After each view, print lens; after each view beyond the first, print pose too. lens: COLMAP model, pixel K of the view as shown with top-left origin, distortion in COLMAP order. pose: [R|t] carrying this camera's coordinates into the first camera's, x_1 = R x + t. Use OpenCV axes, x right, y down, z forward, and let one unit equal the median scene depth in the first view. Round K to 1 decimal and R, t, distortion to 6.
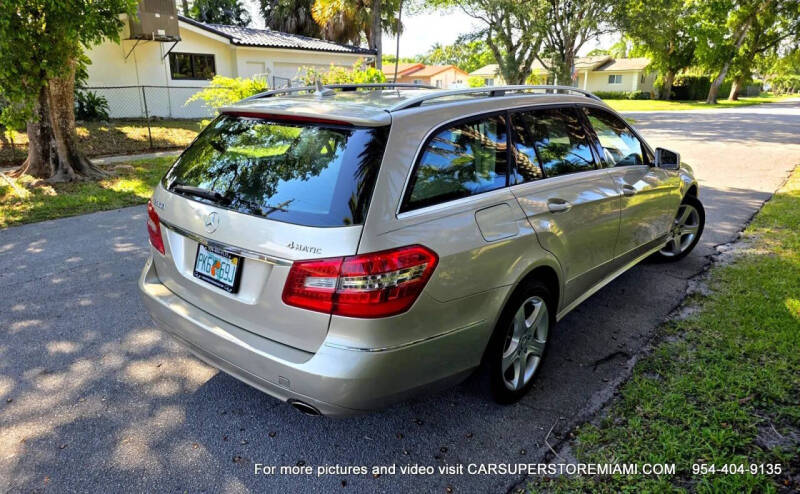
lens RADIAL K [[577.6, 0, 392.6], [0, 577.6, 248.3], [0, 0, 1]] dist [0.029036, -0.018801]
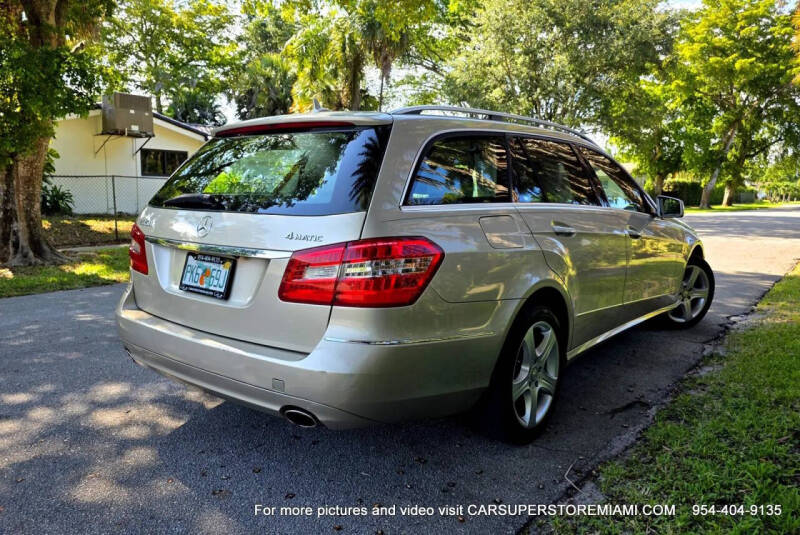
lens RADIAL K [[630.2, 0, 373.8], [0, 630.2, 248.2], [0, 0, 1]] dist [0.028061, -0.019340]
pose [[0.999963, 0.002435, 0.008256, -0.027994], [-0.000793, 0.981141, -0.193293, 0.130020], [-0.008571, 0.193279, 0.981106, -0.011146]]
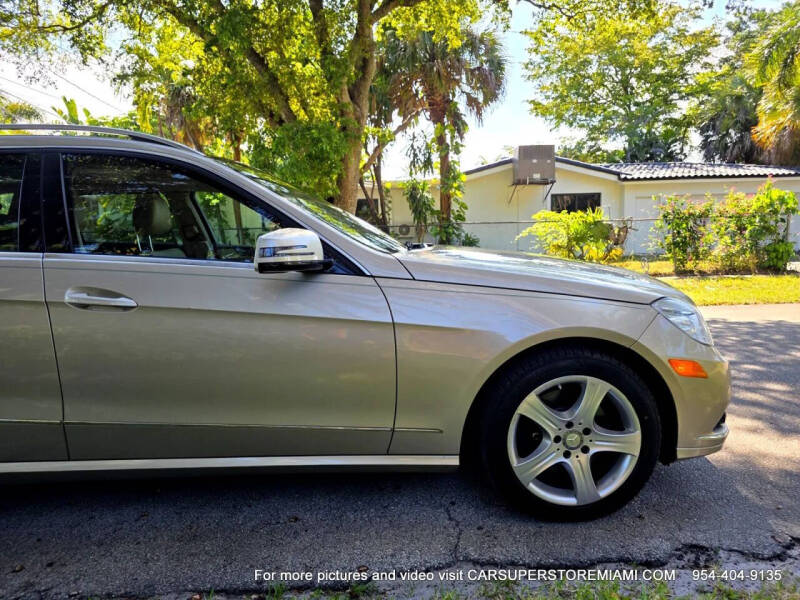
lens RADIAL K [[557.6, 0, 403.4], [0, 557.6, 305.0], [0, 0, 1]] dist [0.041633, -0.036394]
pose [[0.657157, 0.059119, -0.751432, 0.953922], [-0.175357, 0.981557, -0.076132, -0.099248], [0.733072, 0.181800, 0.655404, 0.878324]]
